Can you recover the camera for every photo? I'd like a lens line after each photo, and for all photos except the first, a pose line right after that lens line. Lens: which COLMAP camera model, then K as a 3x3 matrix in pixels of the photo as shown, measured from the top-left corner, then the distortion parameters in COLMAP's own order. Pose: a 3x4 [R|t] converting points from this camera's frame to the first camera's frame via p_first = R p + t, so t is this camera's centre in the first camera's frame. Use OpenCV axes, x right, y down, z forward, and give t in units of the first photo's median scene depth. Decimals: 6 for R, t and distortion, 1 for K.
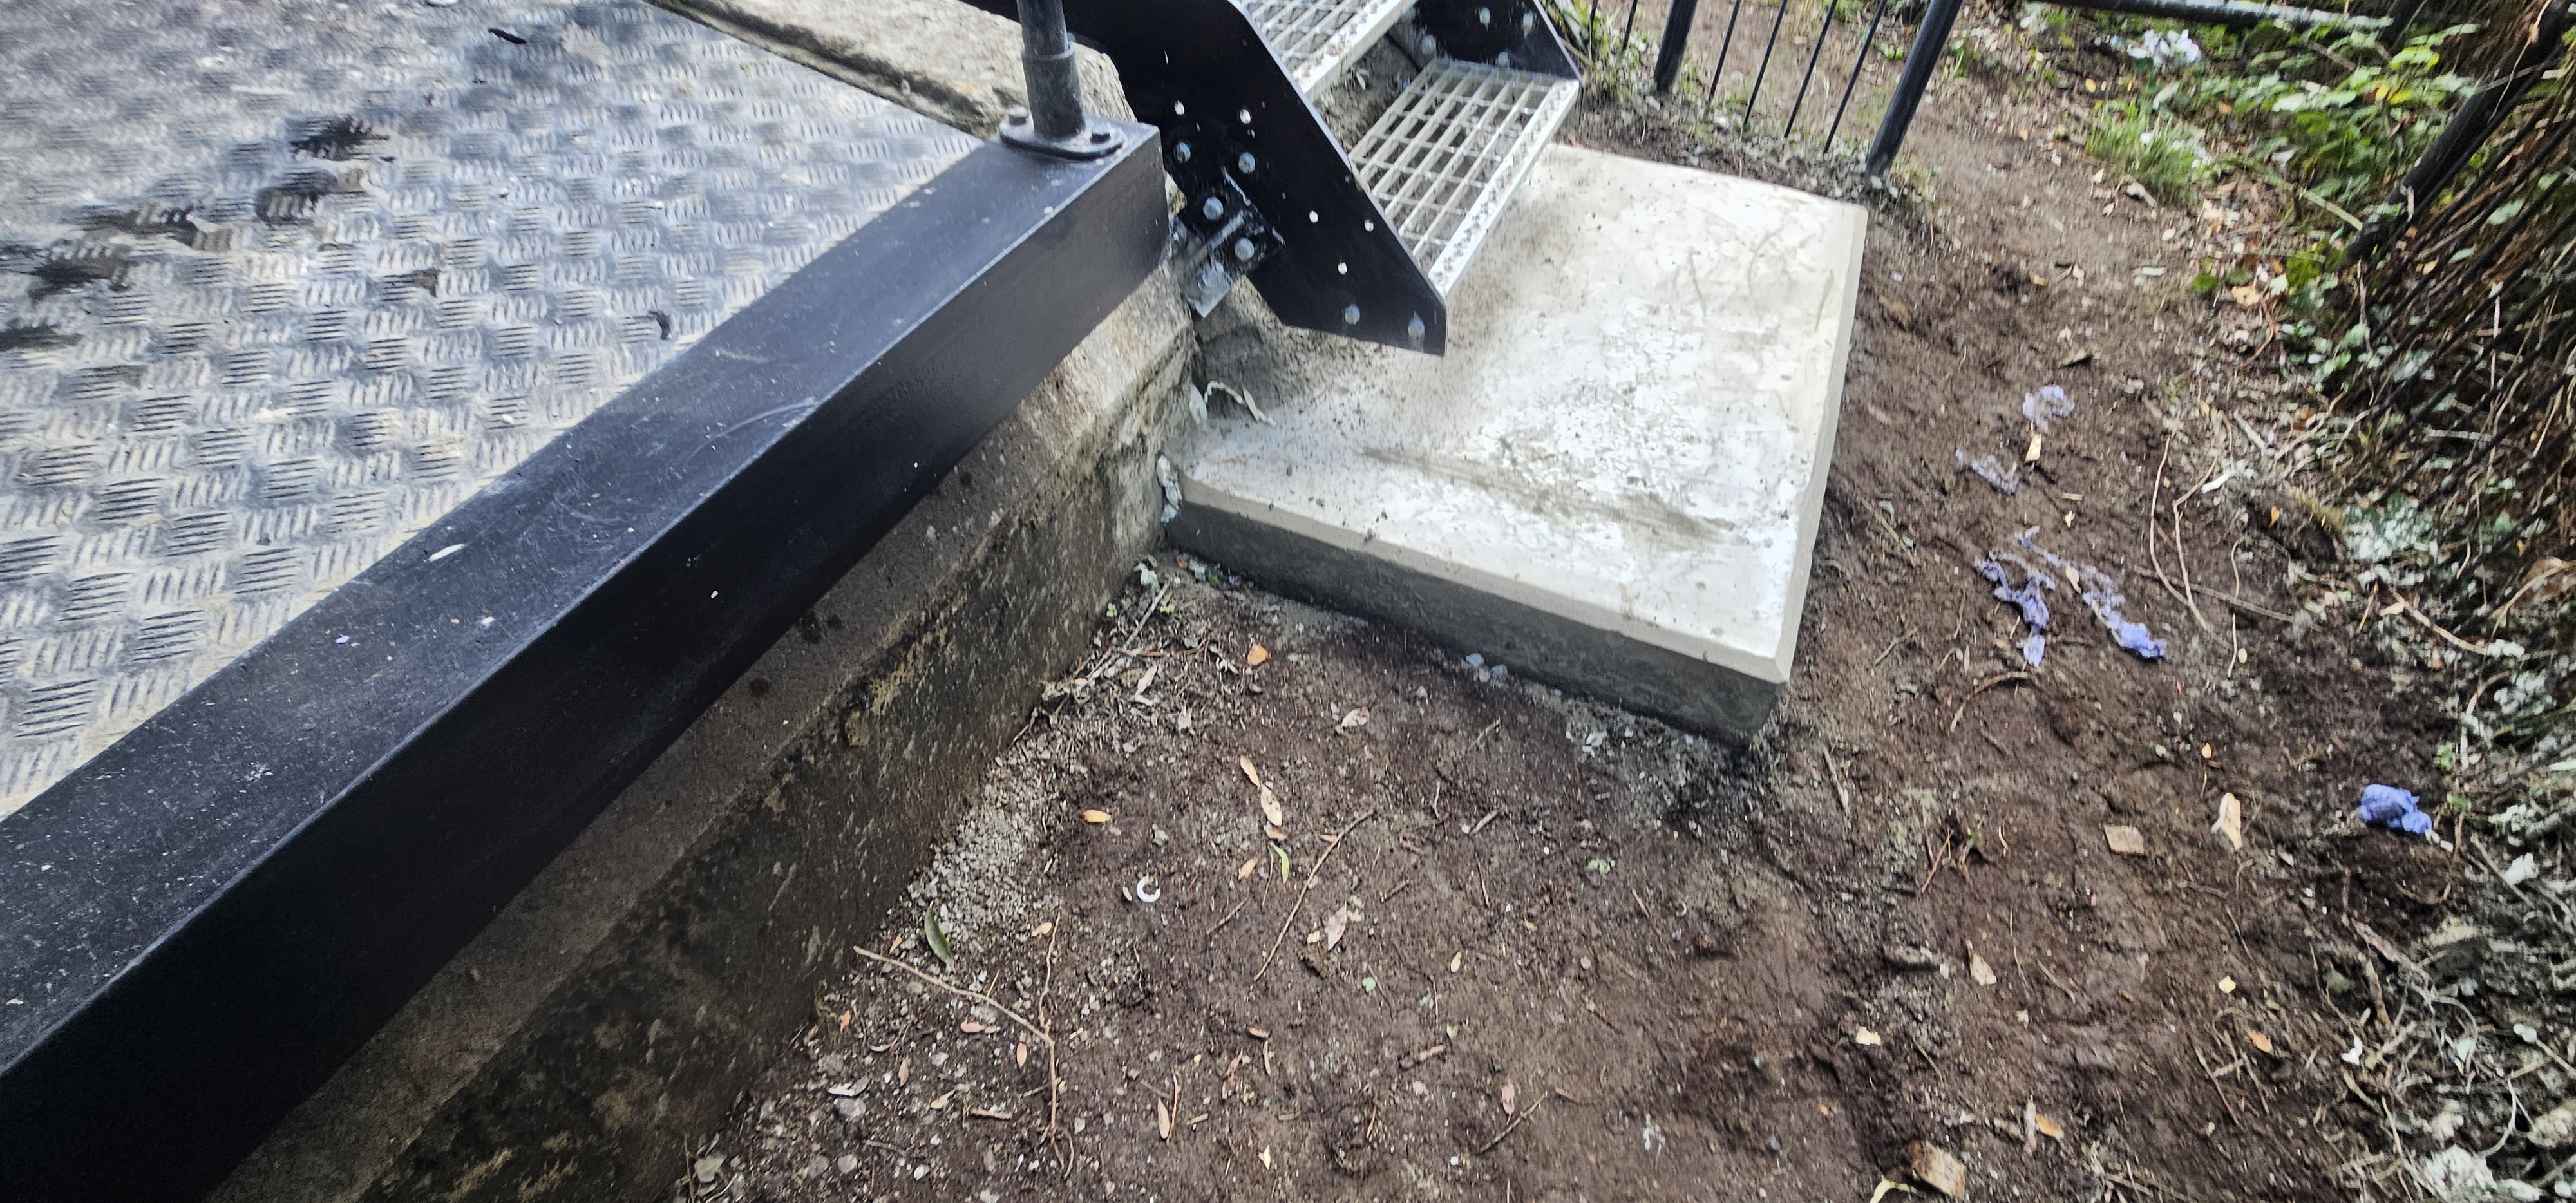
lens RADIAL K [[1072.0, 0, 1295.5], [0, 1072.0, 622.0], [0, 0, 1]] dist [0.000436, -0.000312]
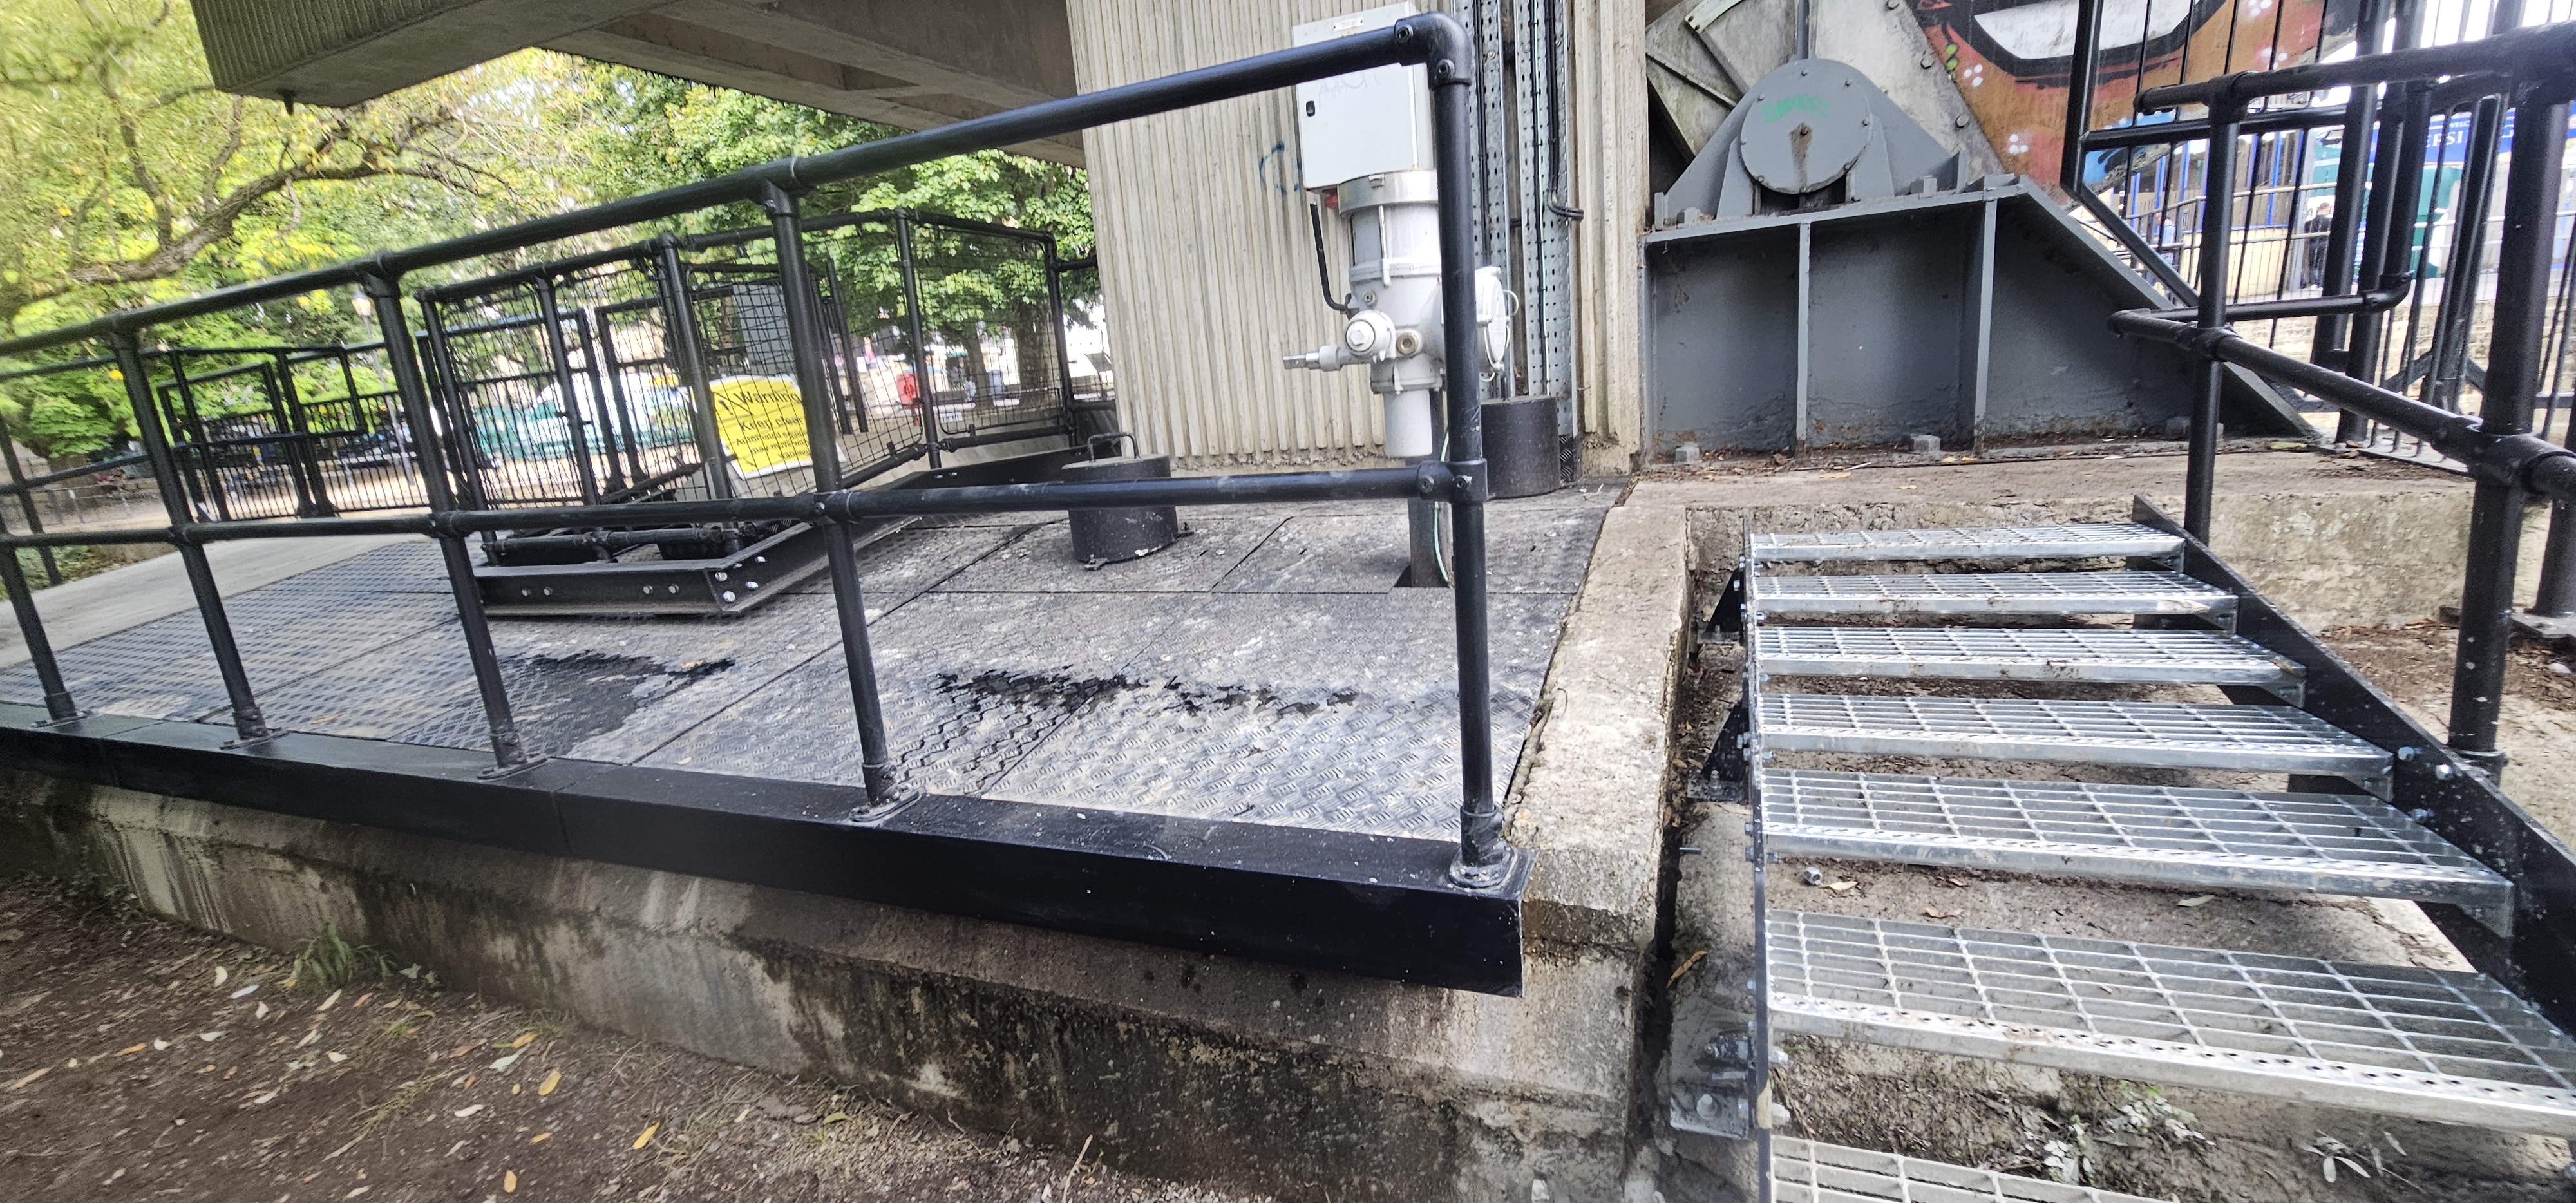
lens RADIAL K [[1072.0, 0, 1292.8], [0, 1072.0, 604.9], [0, 0, 1]] dist [0.000436, -0.000312]
pose [[0.015822, 0.212094, -0.977121, 0.563672], [-0.677748, 0.720760, 0.145474, -0.401070], [0.735124, 0.659941, 0.155150, 0.226363]]
